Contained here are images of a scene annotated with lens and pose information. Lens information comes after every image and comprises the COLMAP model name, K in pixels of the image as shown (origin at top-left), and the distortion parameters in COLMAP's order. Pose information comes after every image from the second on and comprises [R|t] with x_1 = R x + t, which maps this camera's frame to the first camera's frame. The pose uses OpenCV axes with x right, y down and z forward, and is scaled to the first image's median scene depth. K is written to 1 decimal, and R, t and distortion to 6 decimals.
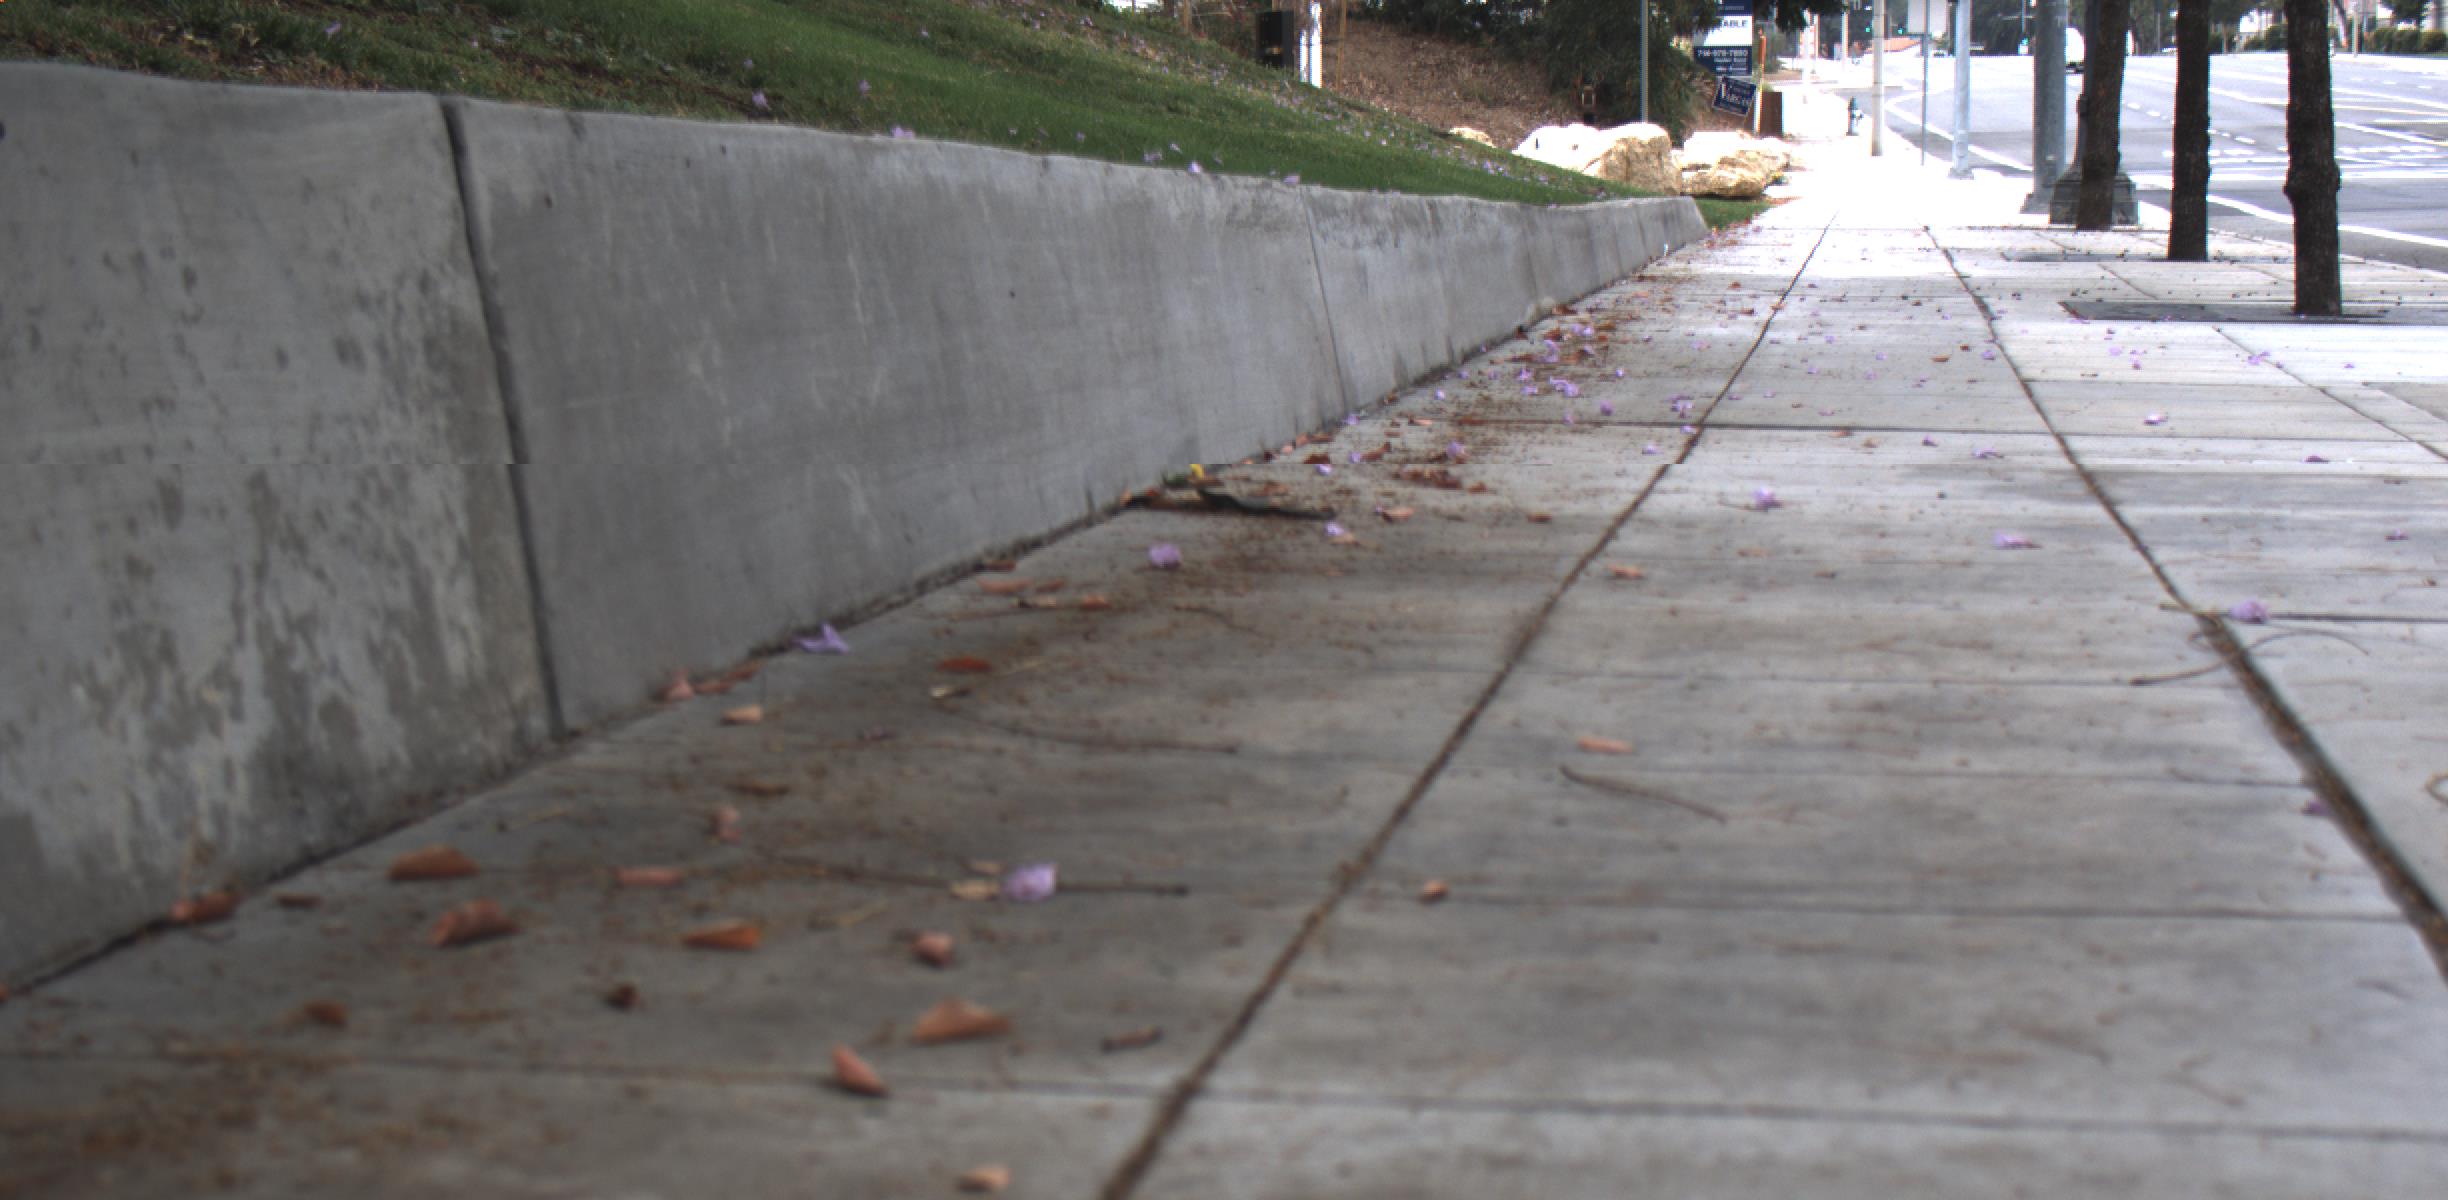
lens RADIAL K [[4707.7, 0, 1224.0], [0, 4707.7, 600.0], [0, 0, 1]] dist [-0.194639, 1.616182]
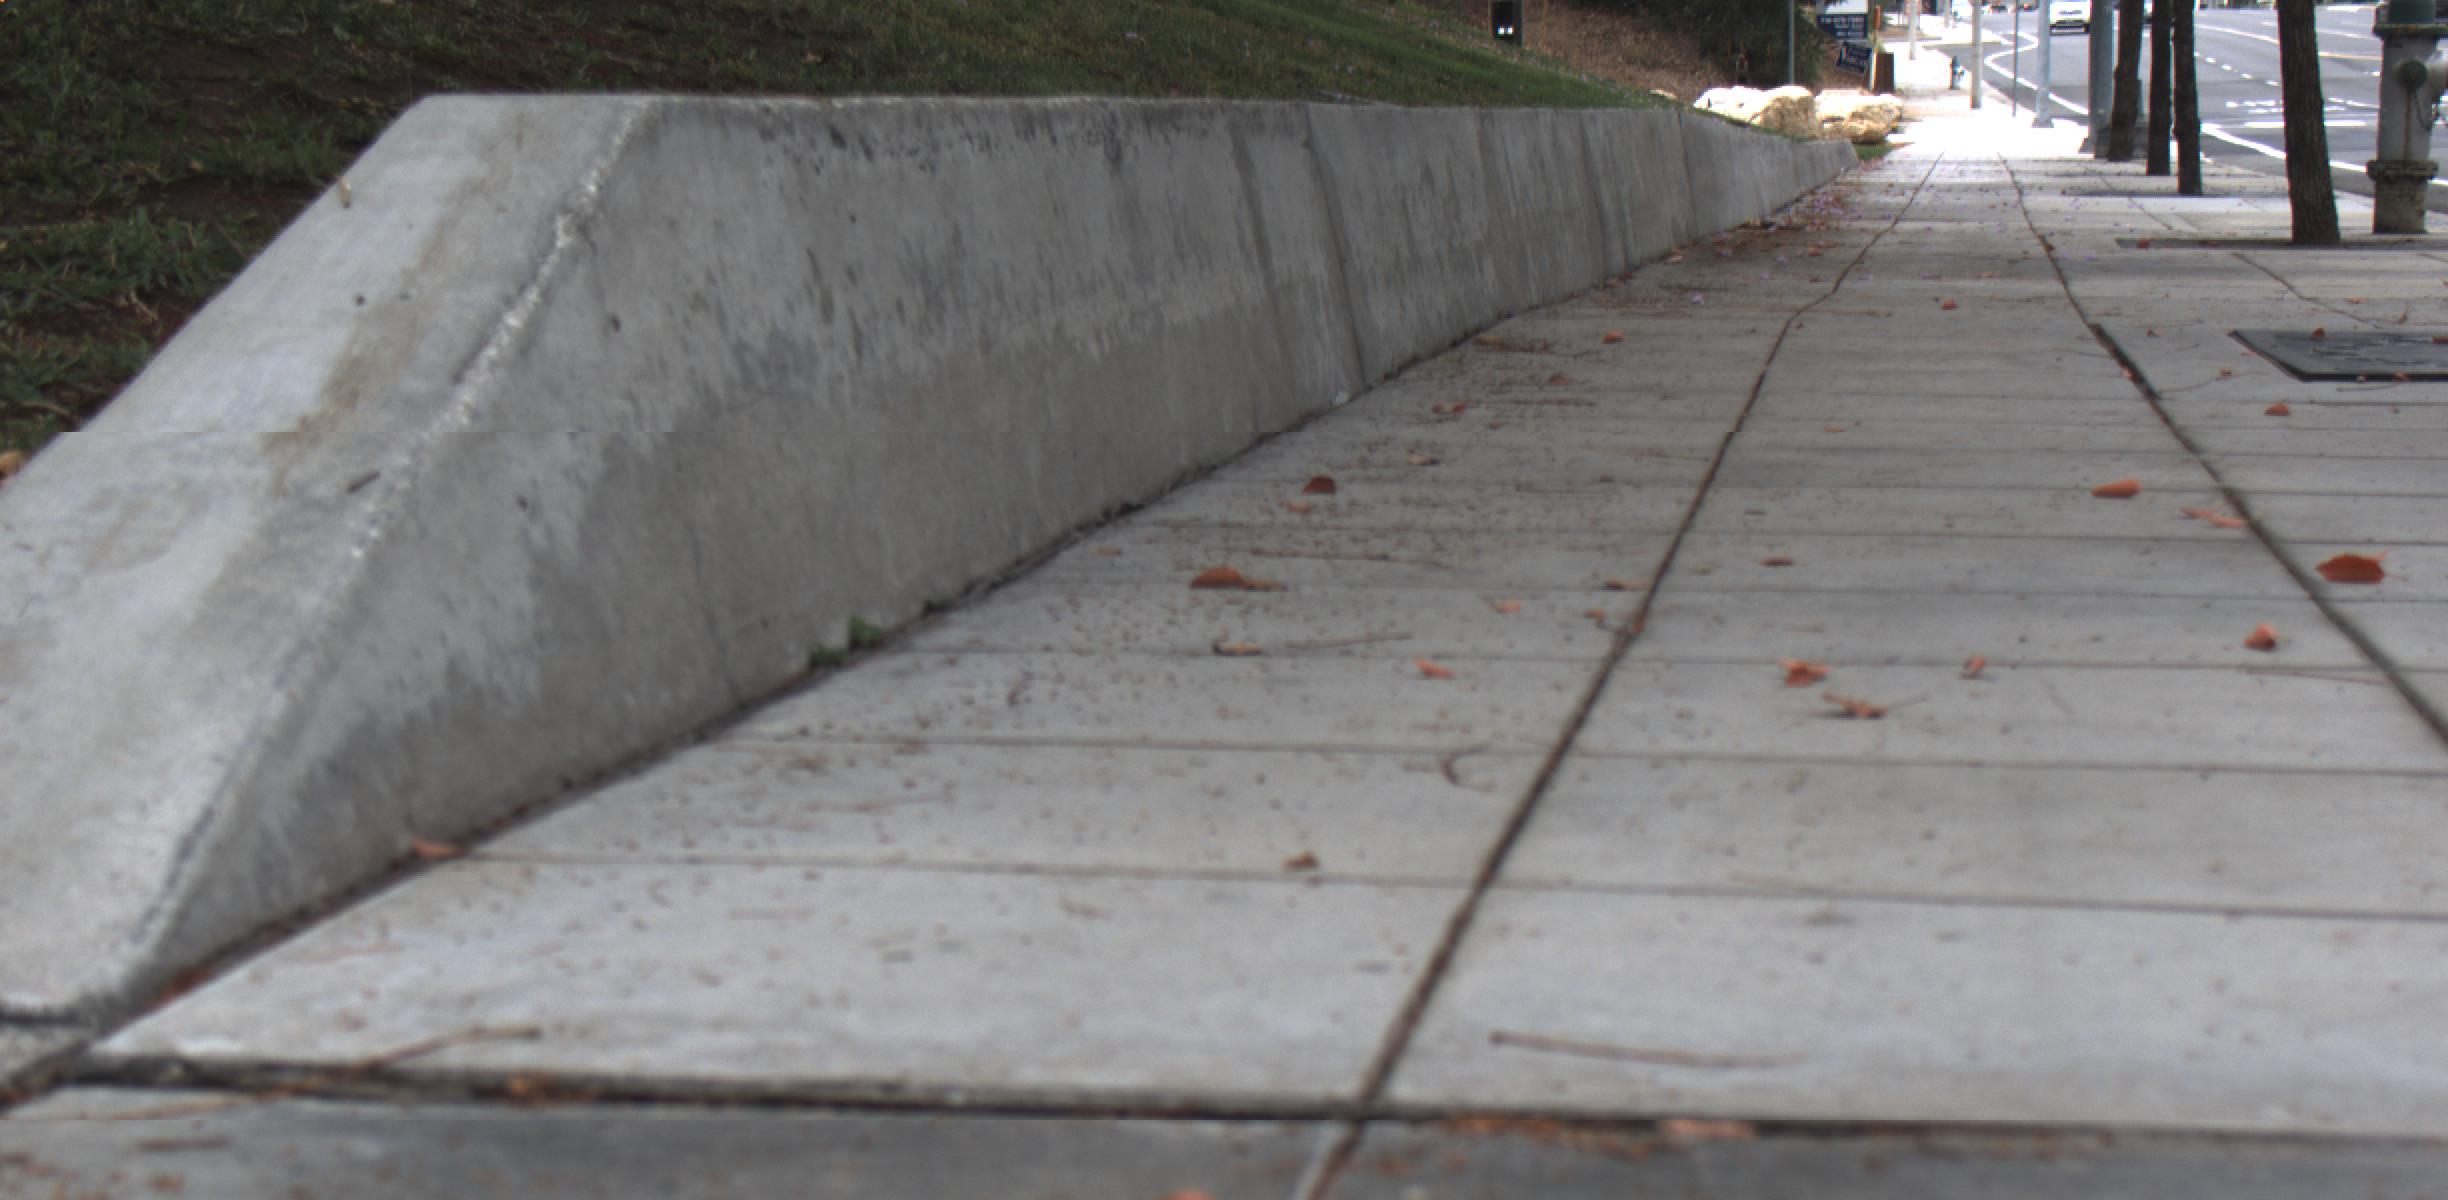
lens RADIAL K [[4707.7, 0, 1224.0], [0, 4707.7, 600.0], [0, 0, 1]] dist [-0.194639, 1.616182]
pose [[0.999755, -0.004080, -0.021765, -0.062847], [0.004296, 0.999942, 0.009880, 0.042366], [0.021724, -0.009971, 0.999714, -0.470584]]
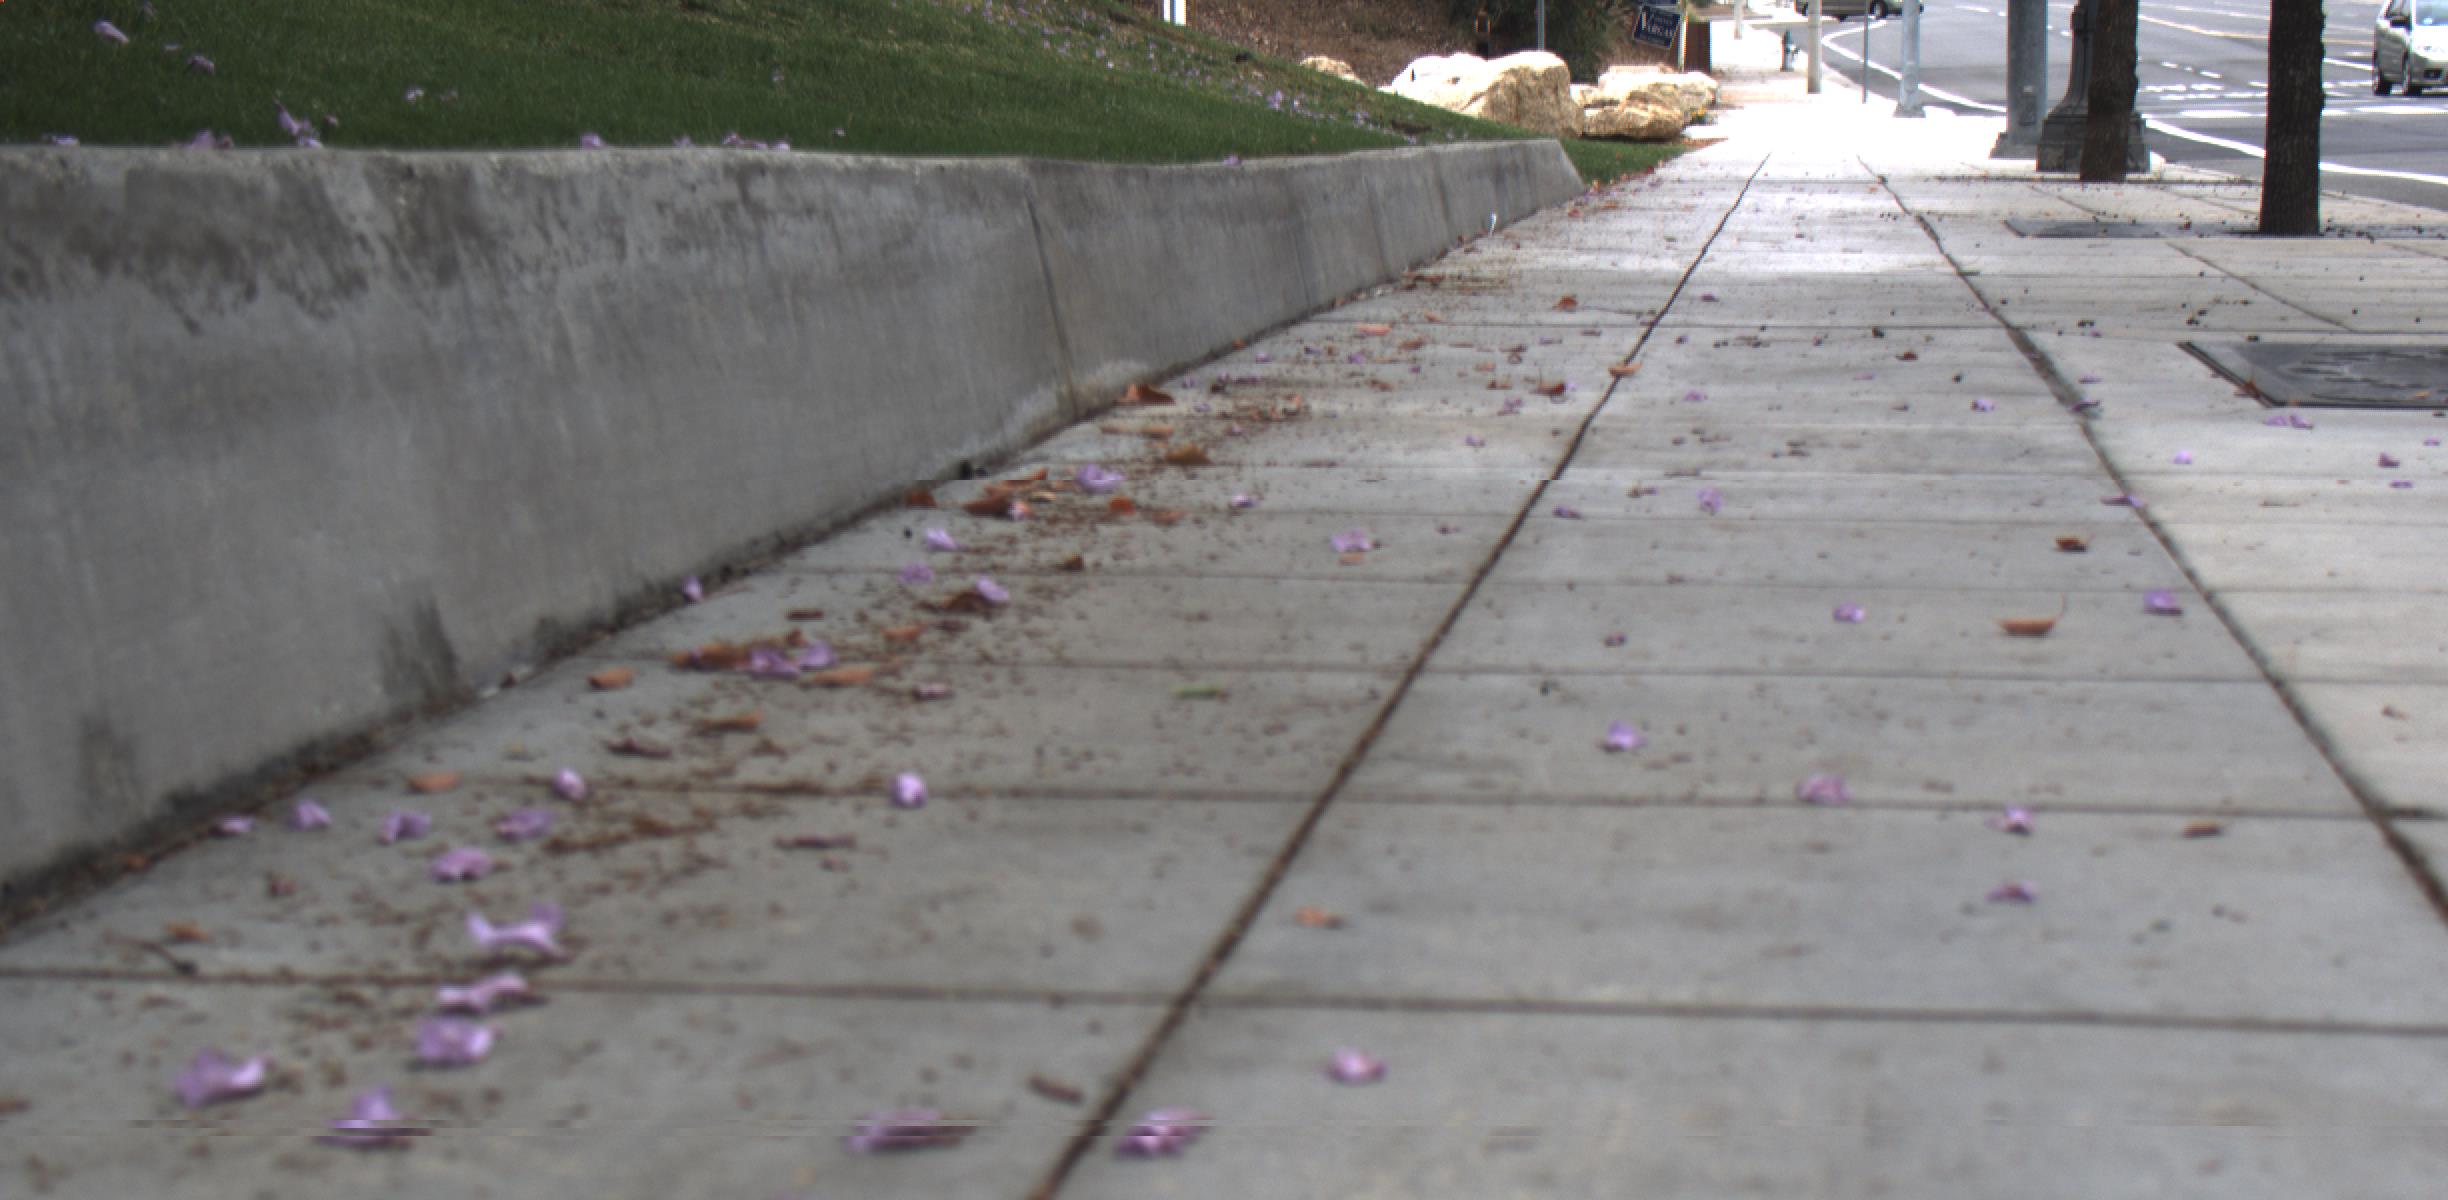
lens RADIAL K [[4707.7, 0, 1224.0], [0, 4707.7, 600.0], [0, 0, 1]] dist [-0.194639, 1.616182]
pose [[0.999899, -0.005322, 0.013162, 0.033450], [0.005162, 0.999913, 0.012125, -0.021284], [-0.013226, -0.012056, 0.999840, 0.245224]]
